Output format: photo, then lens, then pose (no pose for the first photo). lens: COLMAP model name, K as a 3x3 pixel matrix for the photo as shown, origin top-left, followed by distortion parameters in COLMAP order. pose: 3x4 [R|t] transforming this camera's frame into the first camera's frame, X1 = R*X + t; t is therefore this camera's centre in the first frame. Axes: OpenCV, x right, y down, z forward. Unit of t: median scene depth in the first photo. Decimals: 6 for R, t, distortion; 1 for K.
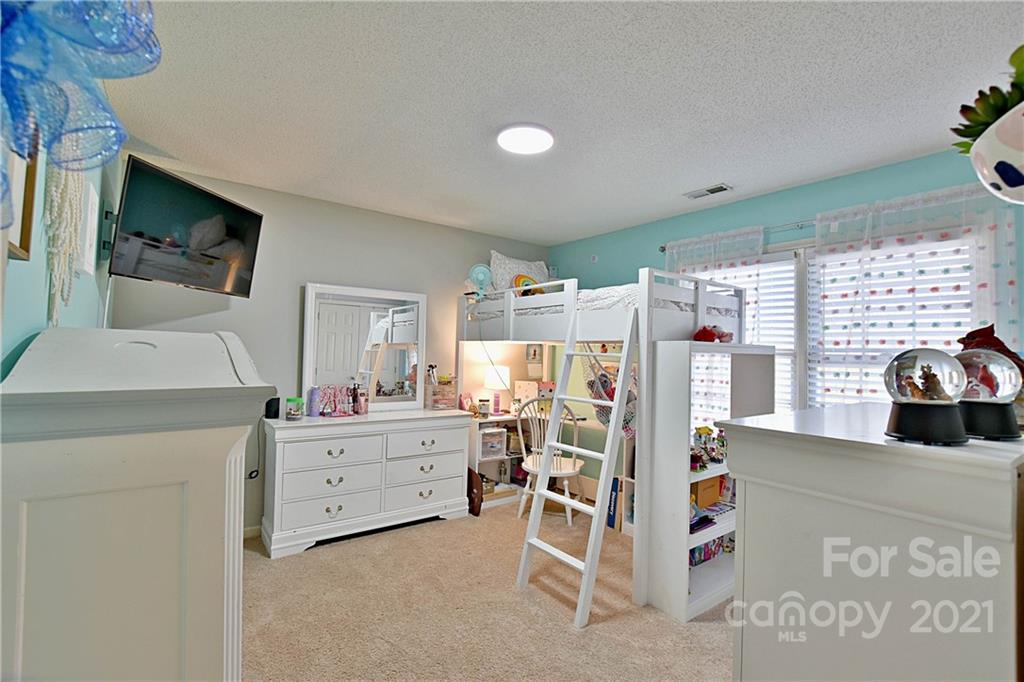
lens RADIAL K [[465.4, 0, 517.7], [0, 465.4, 347.9], [0, 0, 1]] dist [-0.030481, 0.005414]
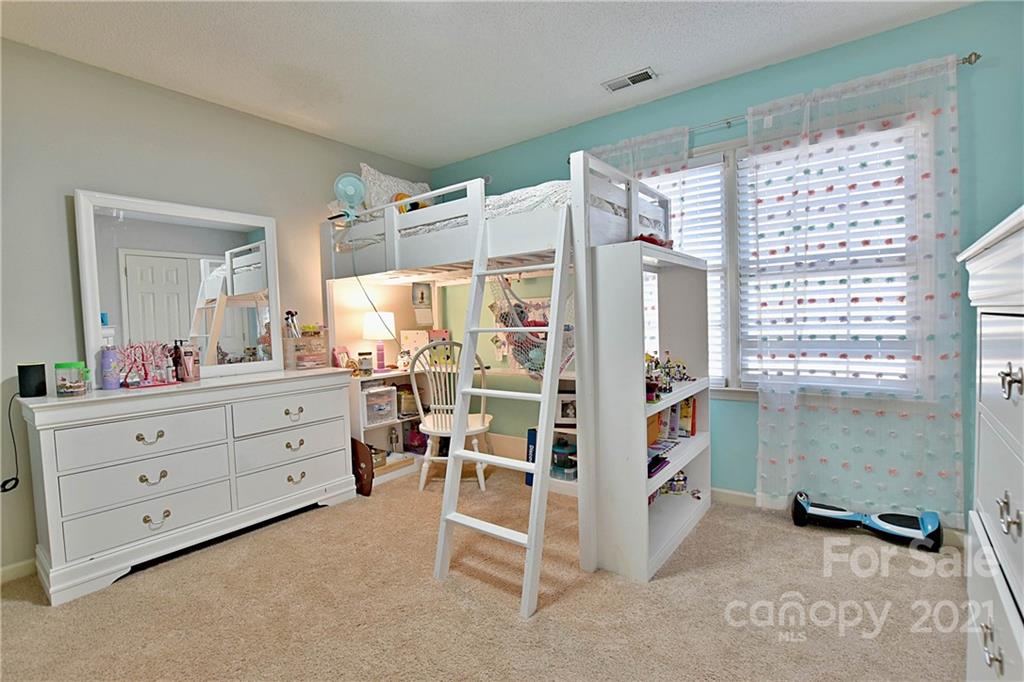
lens RADIAL K [[465.4, 0, 517.7], [0, 465.4, 347.9], [0, 0, 1]] dist [-0.030481, 0.005414]
pose [[0.960617, -0.068089, 0.269404, -0.043502], [0.049434, 0.995924, 0.075445, 0.071512], [-0.273443, -0.059156, 0.960067, 0.208842]]
